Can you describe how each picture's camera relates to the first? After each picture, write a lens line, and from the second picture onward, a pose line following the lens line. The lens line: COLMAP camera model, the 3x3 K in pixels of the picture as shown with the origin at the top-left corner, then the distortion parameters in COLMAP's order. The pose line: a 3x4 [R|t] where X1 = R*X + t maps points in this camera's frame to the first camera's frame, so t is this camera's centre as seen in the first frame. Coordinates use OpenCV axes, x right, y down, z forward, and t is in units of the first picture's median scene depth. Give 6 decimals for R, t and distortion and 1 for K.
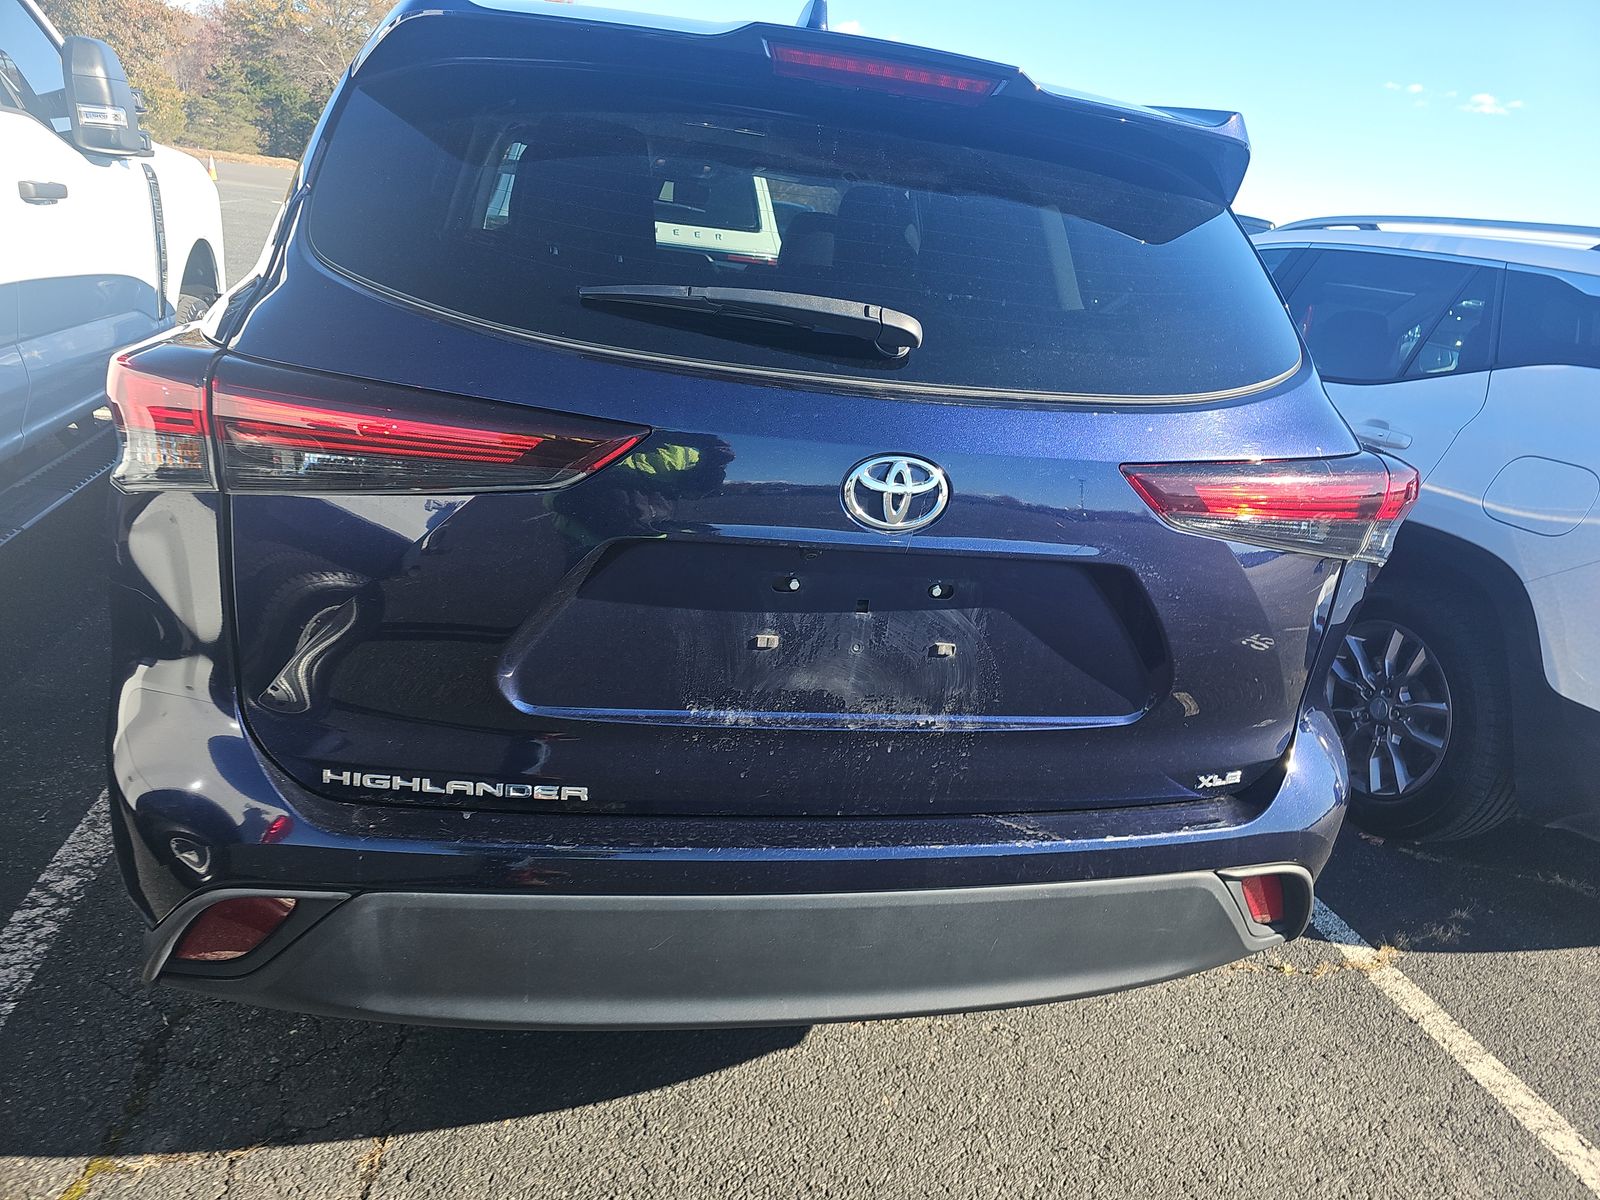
lens RADIAL K [[1197.7, 0, 837.7], [0, 1197.7, 599.5], [0, 0, 1]] dist [0.069278, -0.082182]
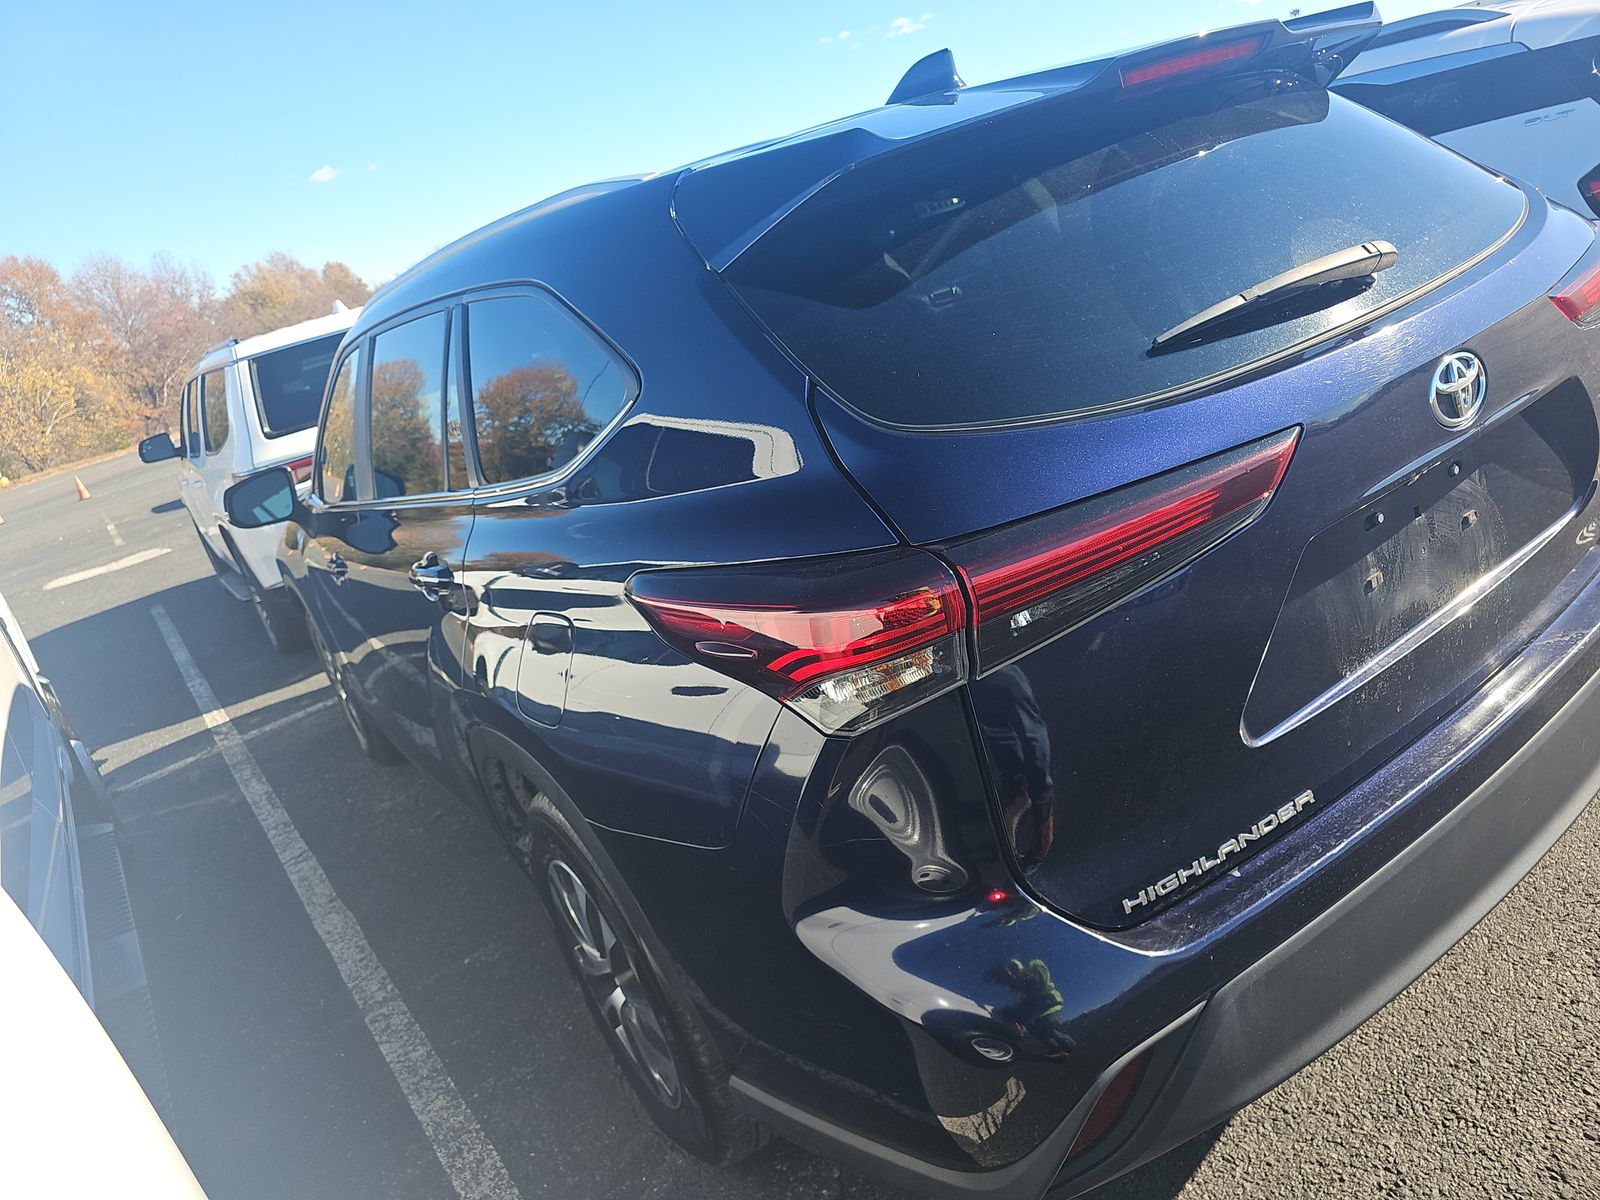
lens RADIAL K [[1197.7, 0, 837.7], [0, 1197.7, 599.5], [0, 0, 1]] dist [0.069278, -0.082182]
pose [[0.846964, -0.462575, 0.262063, -0.740089], [0.471504, 0.881293, 0.031739, -0.204269], [-0.245636, 0.096681, 0.964529, 0.102690]]
